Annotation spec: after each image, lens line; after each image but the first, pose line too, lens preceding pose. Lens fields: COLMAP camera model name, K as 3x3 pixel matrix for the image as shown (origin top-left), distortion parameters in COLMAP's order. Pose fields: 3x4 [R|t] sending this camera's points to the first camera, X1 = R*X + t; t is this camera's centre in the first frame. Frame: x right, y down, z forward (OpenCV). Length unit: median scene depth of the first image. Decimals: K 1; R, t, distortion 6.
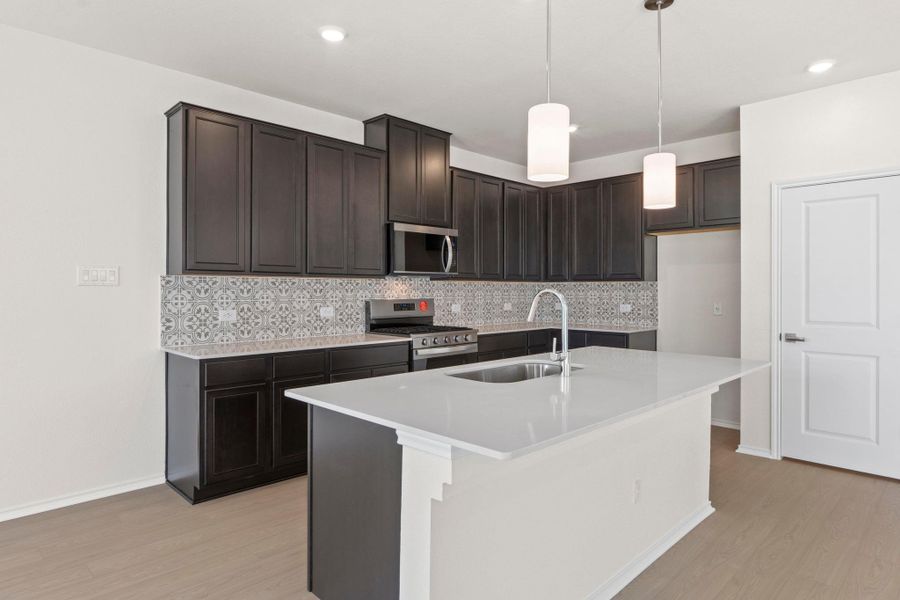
lens RADIAL K [[528.4, 0, 449.3], [0, 528.4, 287.1], [0, 0, 1]] dist [0.003272, 0.000350]
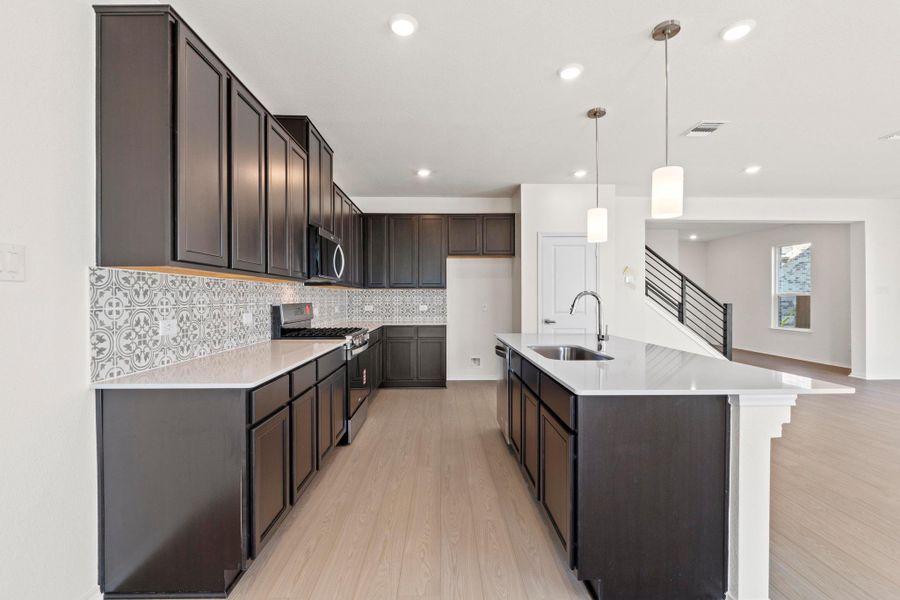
lens RADIAL K [[382.5, 0, 449.7], [0, 382.5, 300.1], [0, 0, 1]] dist [-0.000209, -0.000046]
pose [[0.695333, -0.008418, 0.718638, -0.488726], [0.000389, 0.999936, 0.011337, 0.009959], [-0.718688, -0.007603, 0.695292, 0.334559]]
